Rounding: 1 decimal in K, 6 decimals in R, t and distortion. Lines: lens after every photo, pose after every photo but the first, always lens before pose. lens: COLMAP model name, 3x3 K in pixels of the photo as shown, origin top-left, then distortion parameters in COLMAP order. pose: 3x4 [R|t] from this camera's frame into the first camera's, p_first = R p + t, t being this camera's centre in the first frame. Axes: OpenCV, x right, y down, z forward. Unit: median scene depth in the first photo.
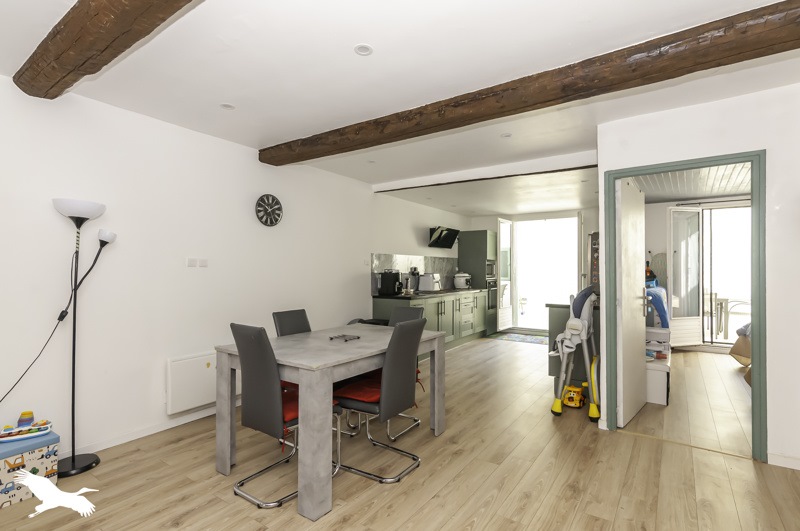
lens RADIAL K [[388.0, 0, 397.3], [0, 388.0, 267.4], [0, 0, 1]] dist [0.002704, -0.000002]
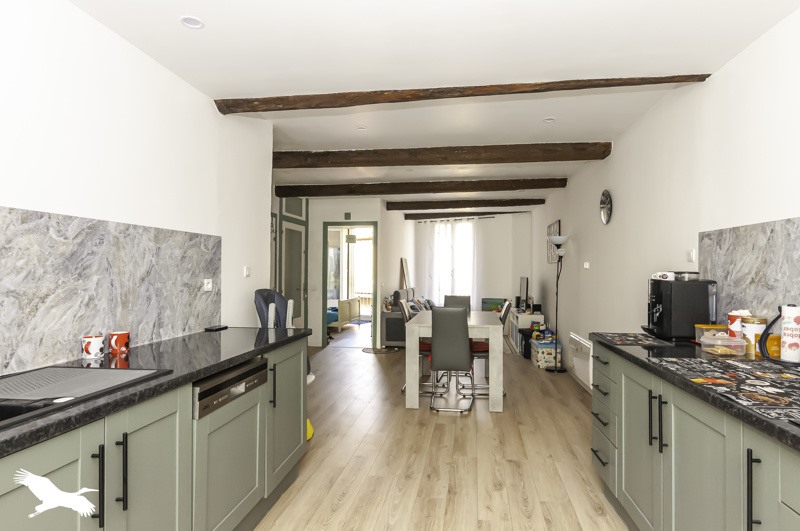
lens RADIAL K [[438.3, 0, 397.5], [0, 438.3, 267.7], [0, 0, 1]] dist [0.001207, 0.000132]
pose [[-0.894605, 0.000117, -0.446858, 0.333827], [0.005571, 0.999925, -0.010890, 0.003159], [0.446824, -0.012232, -0.894538, 0.984736]]
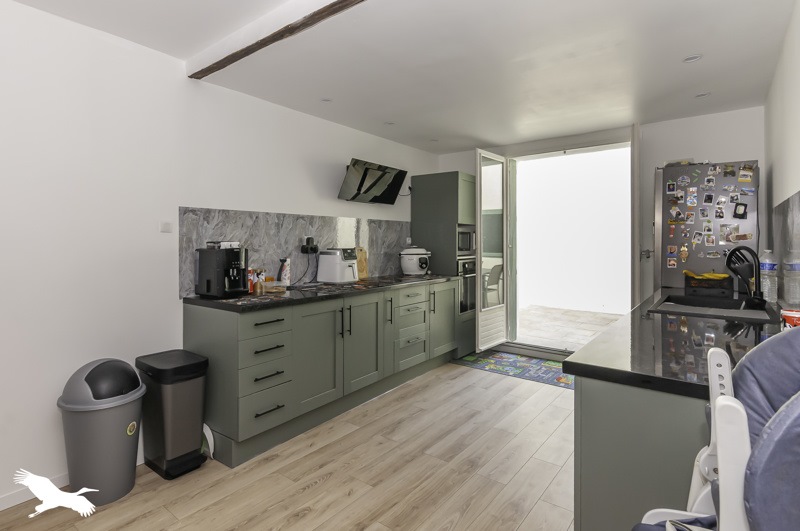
lens RADIAL K [[417.3, 0, 373.4], [0, 417.3, 237.9], [0, 0, 1]] dist [-0.004666, -0.000295]
pose [[0.997649, 0.000668, -0.068529, 0.151055], [-0.000725, 0.999999, -0.000797, 0.000691], [0.068528, 0.000845, 0.997649, 0.391254]]
